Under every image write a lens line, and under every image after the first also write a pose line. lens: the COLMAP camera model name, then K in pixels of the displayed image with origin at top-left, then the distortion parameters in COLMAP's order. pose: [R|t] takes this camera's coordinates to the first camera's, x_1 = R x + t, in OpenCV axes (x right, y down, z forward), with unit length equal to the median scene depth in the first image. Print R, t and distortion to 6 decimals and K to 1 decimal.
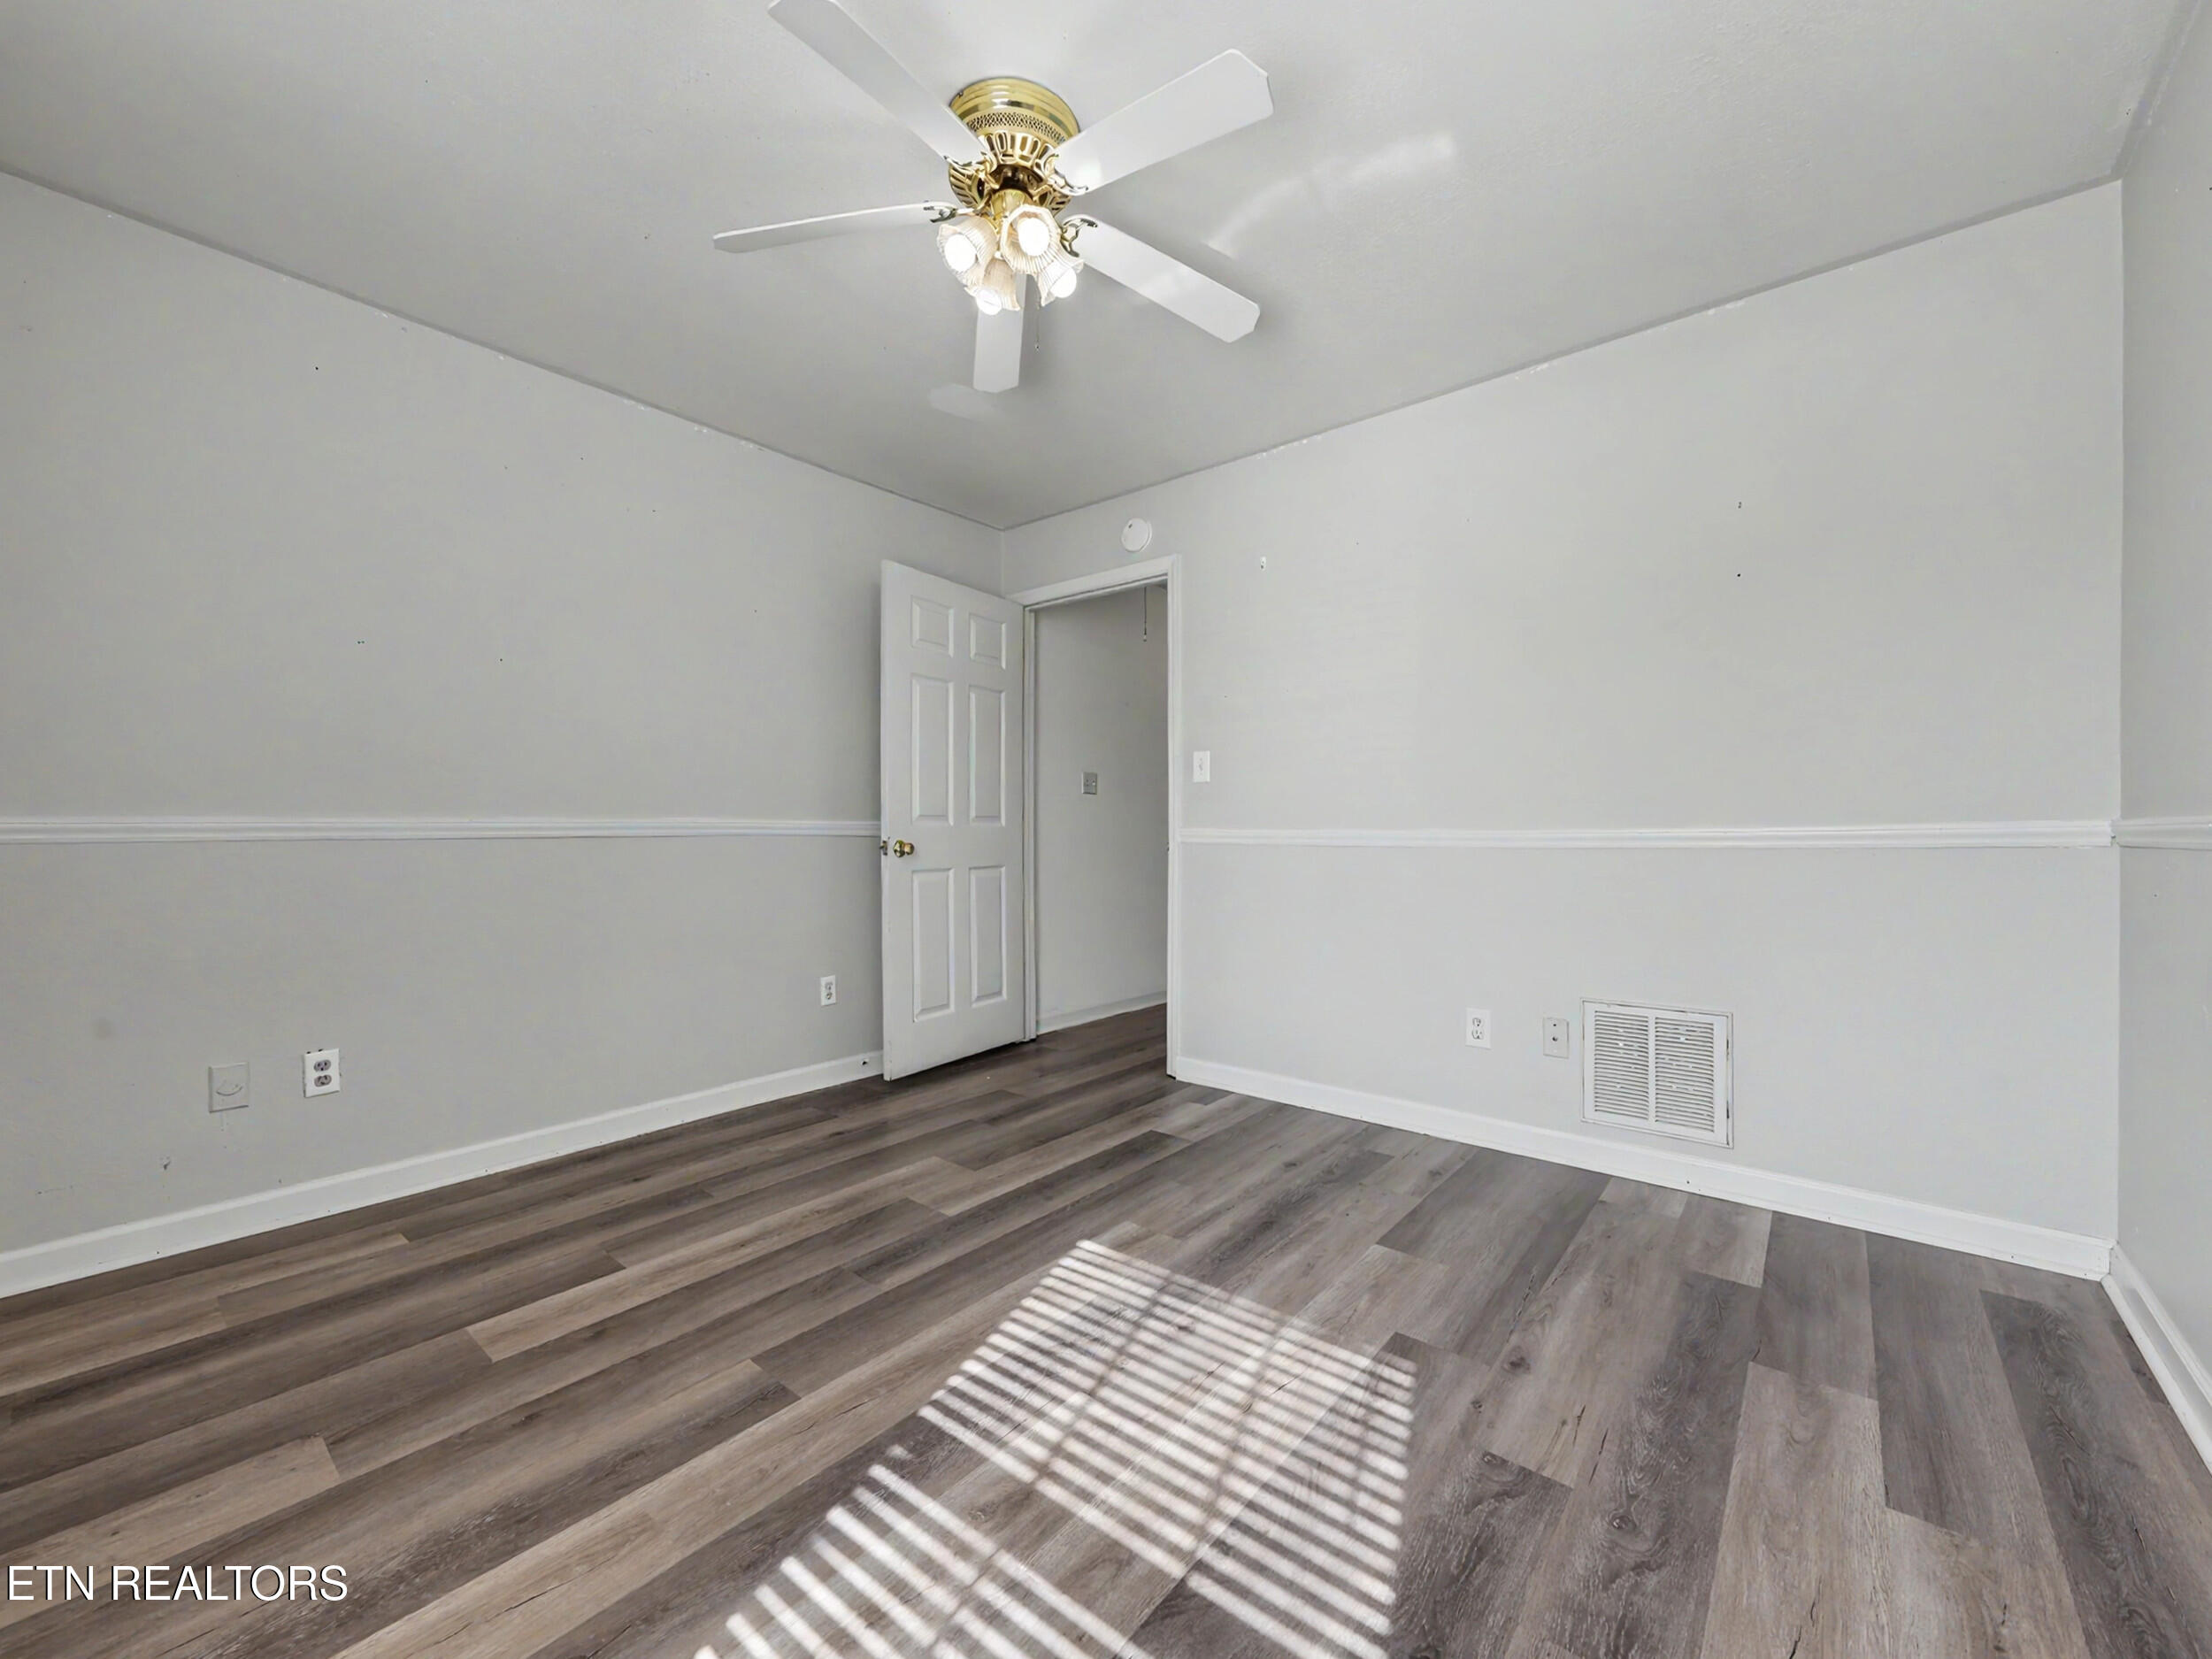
lens RADIAL K [[870.5, 0, 1100.0], [0, 870.5, 838.1], [0, 0, 1]] dist [-0.007526, 0.000593]
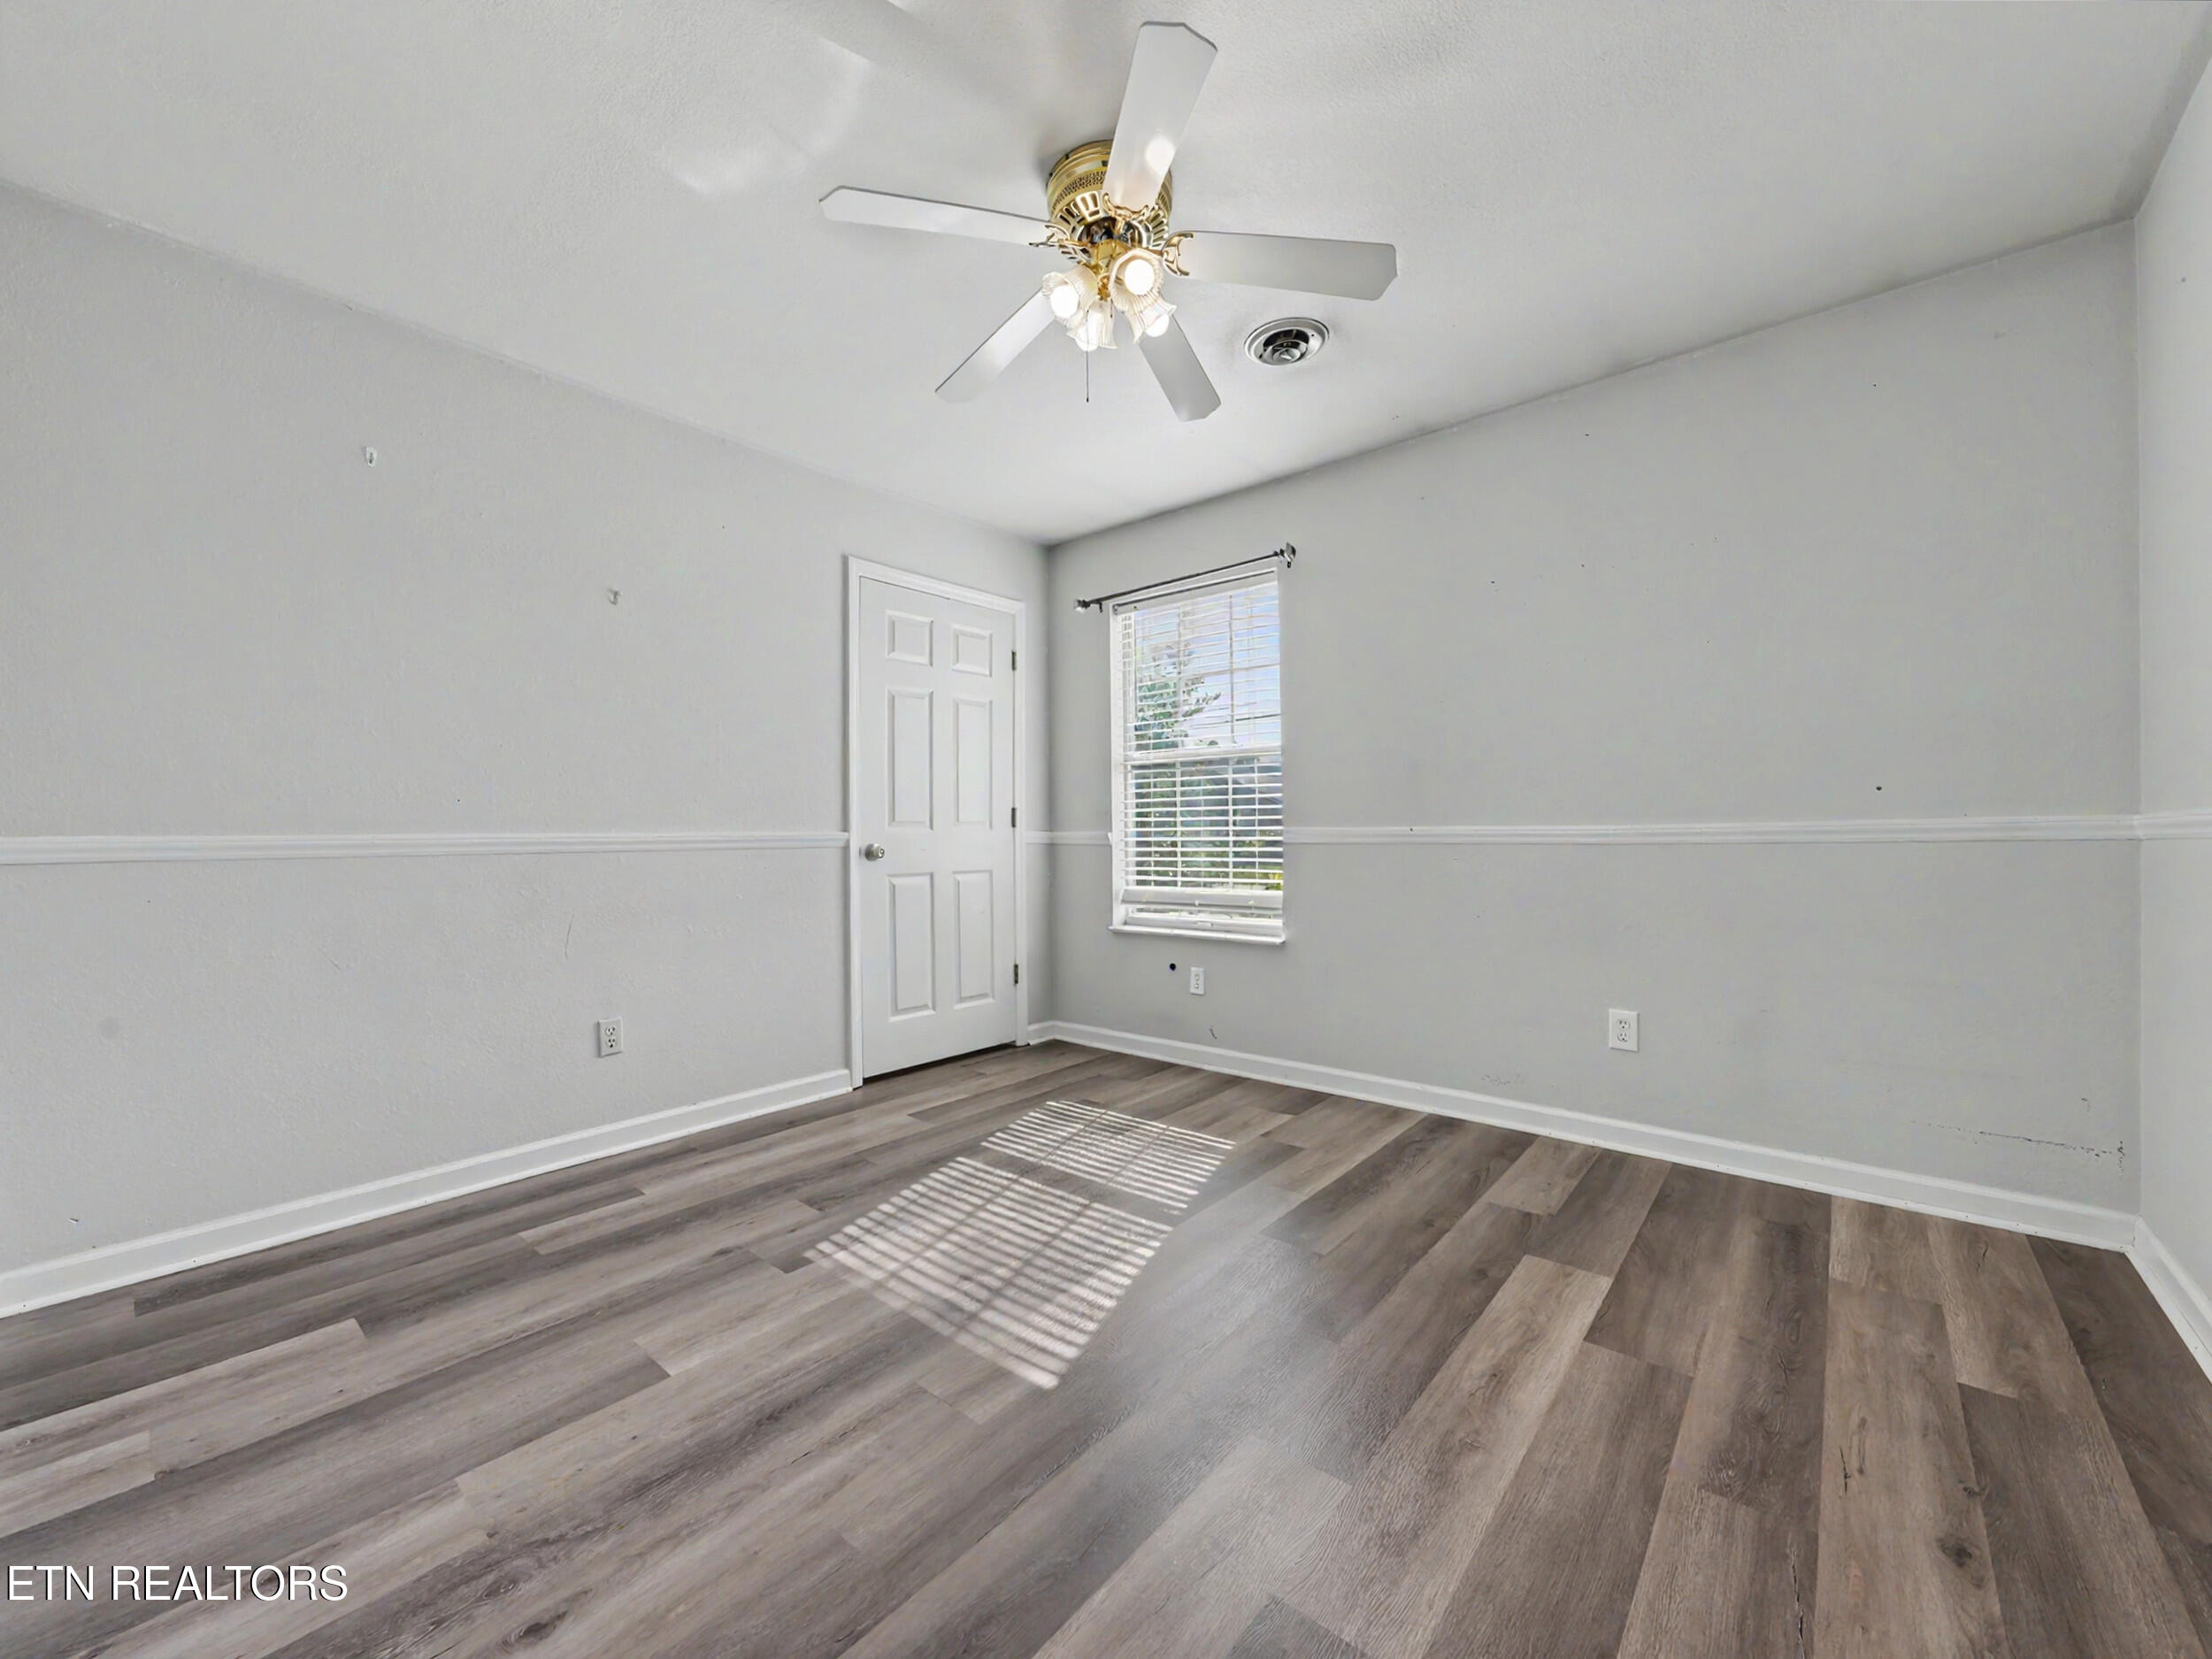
lens RADIAL K [[861.8, 0, 1097.0], [0, 861.8, 832.2], [0, 0, 1]] dist [-0.008865, 0.000535]
pose [[-0.999845, 0.009617, 0.014757, -0.090319], [0.009577, 0.999950, -0.002732, -0.011124], [-0.014783, -0.002590, -0.999887, 2.063860]]
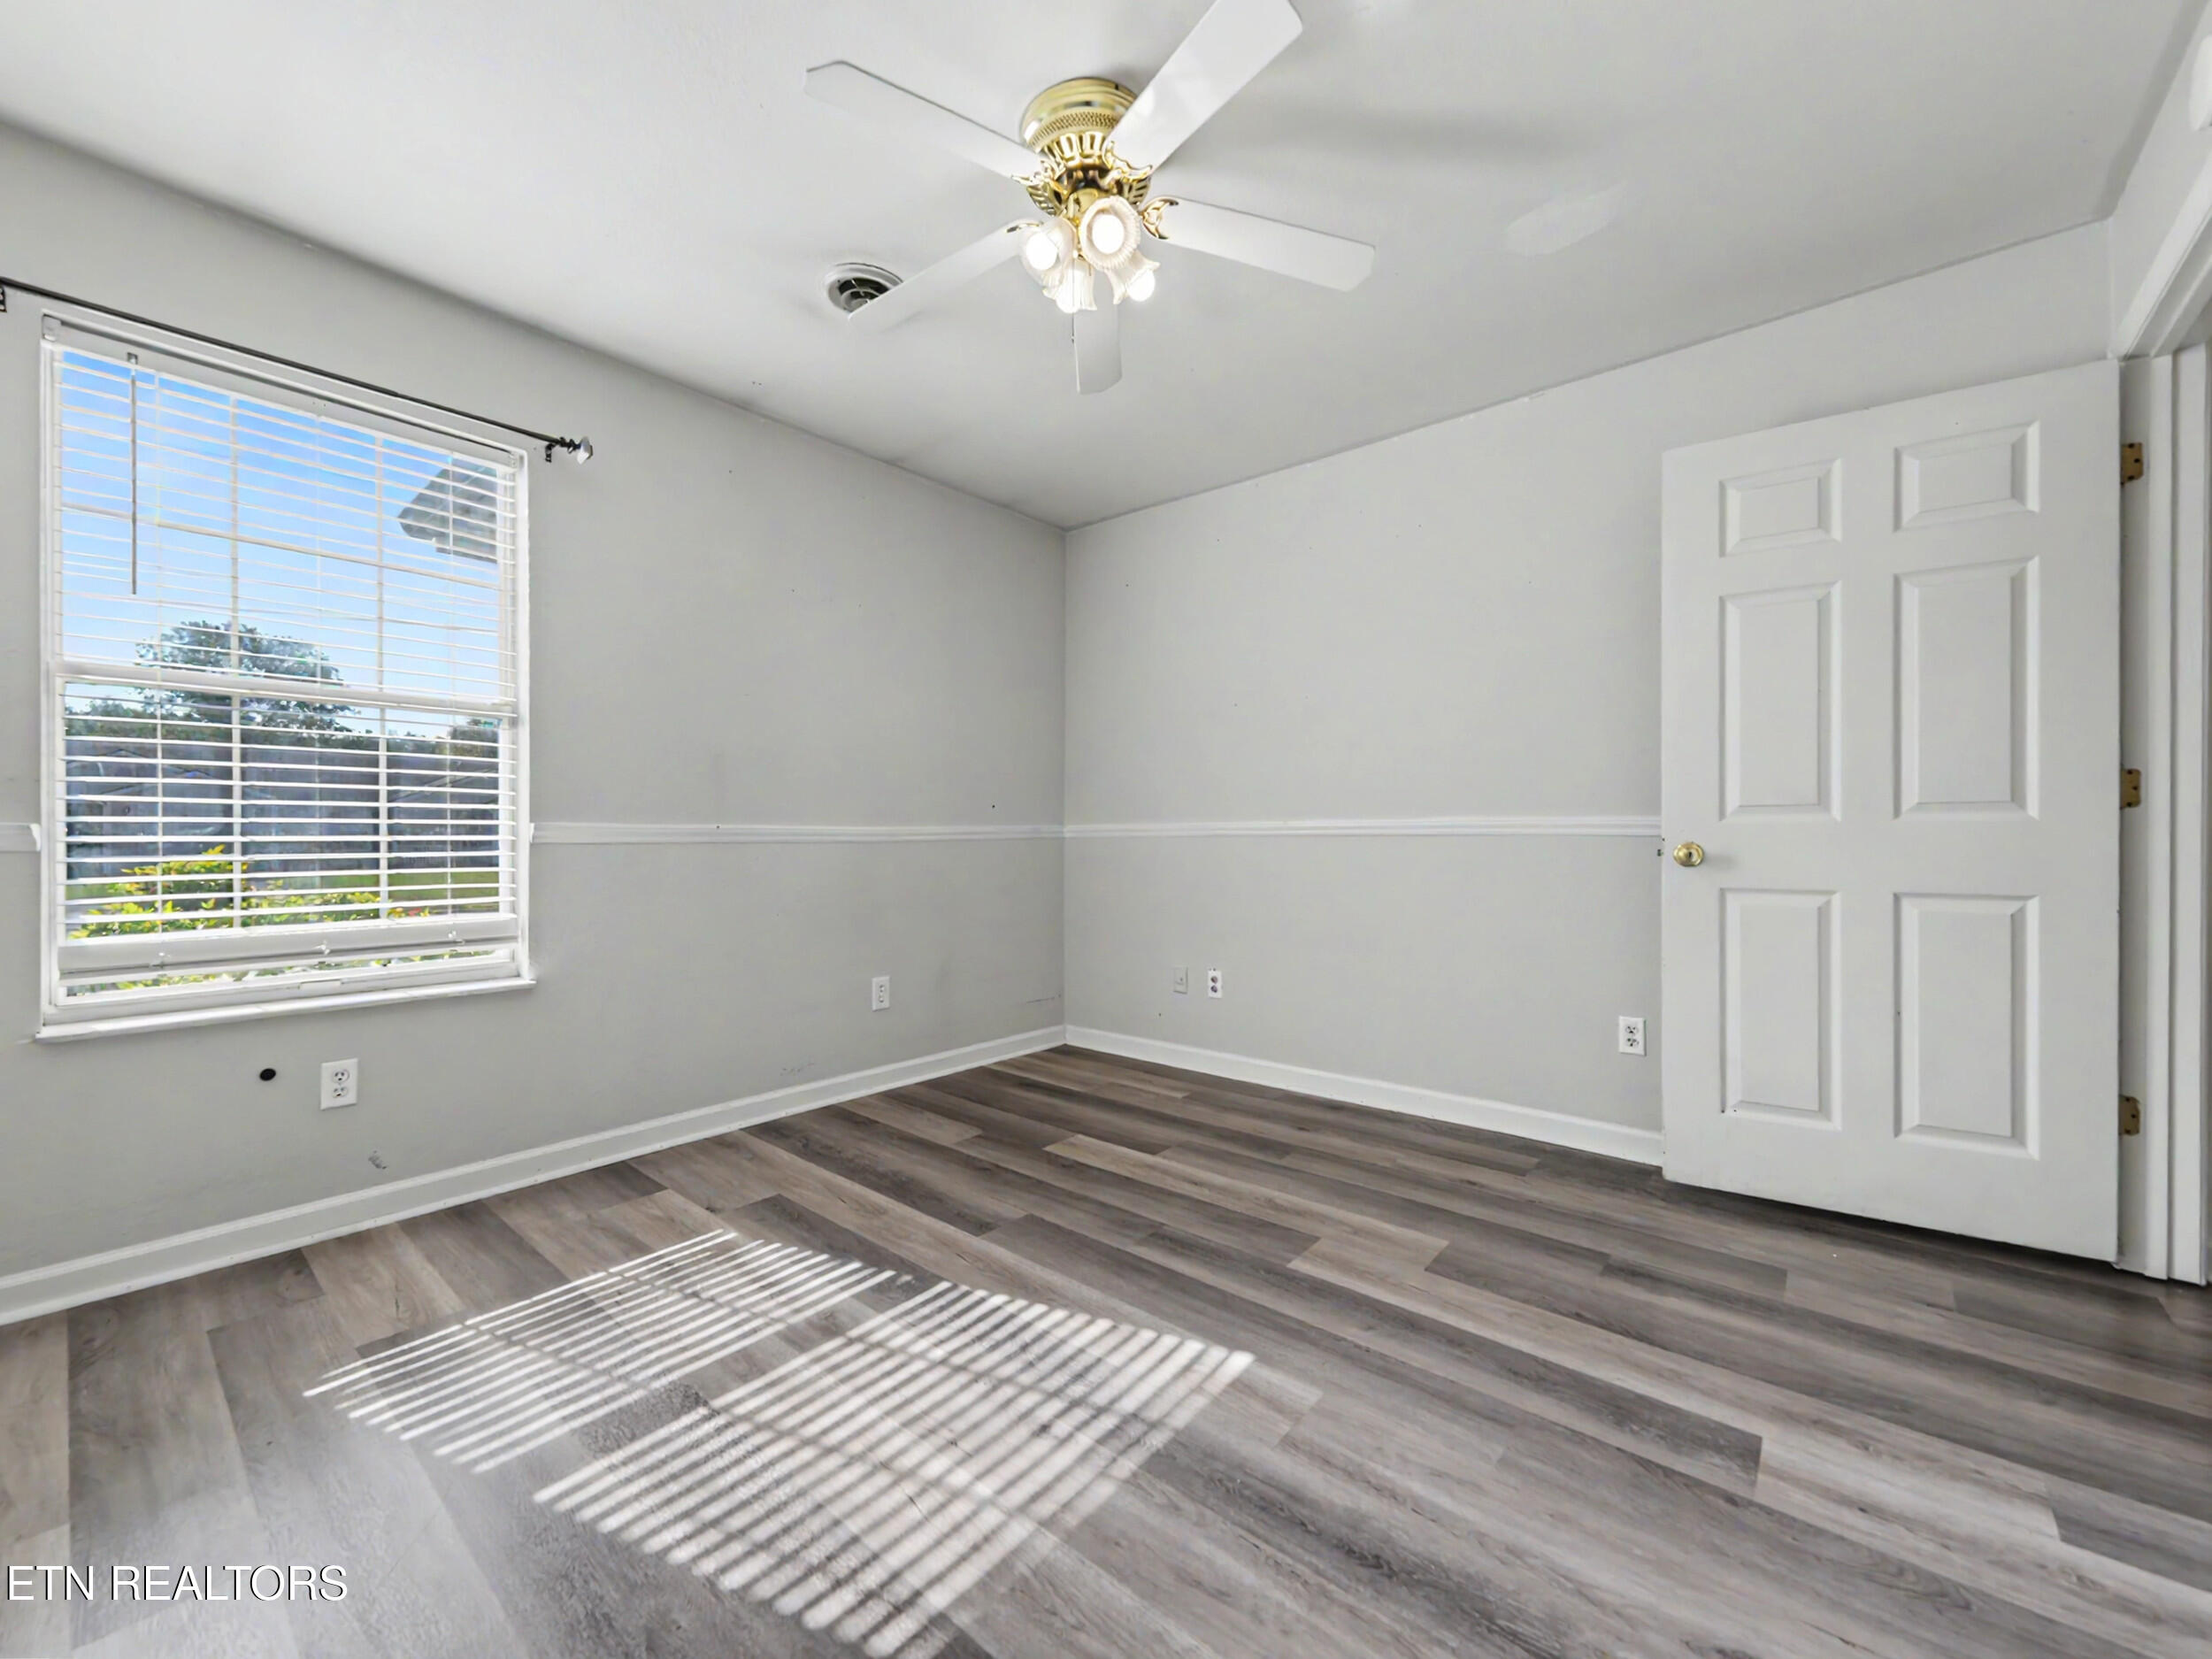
lens RADIAL K [[870.5, 0, 1100.0], [0, 870.5, 838.1], [0, 0, 1]] dist [-0.007526, 0.000593]
pose [[-0.012294, 0.003673, -0.999918, 0.899496], [-0.003258, 0.999988, 0.003713, -0.003662], [0.999919, 0.003304, -0.012282, 1.034810]]
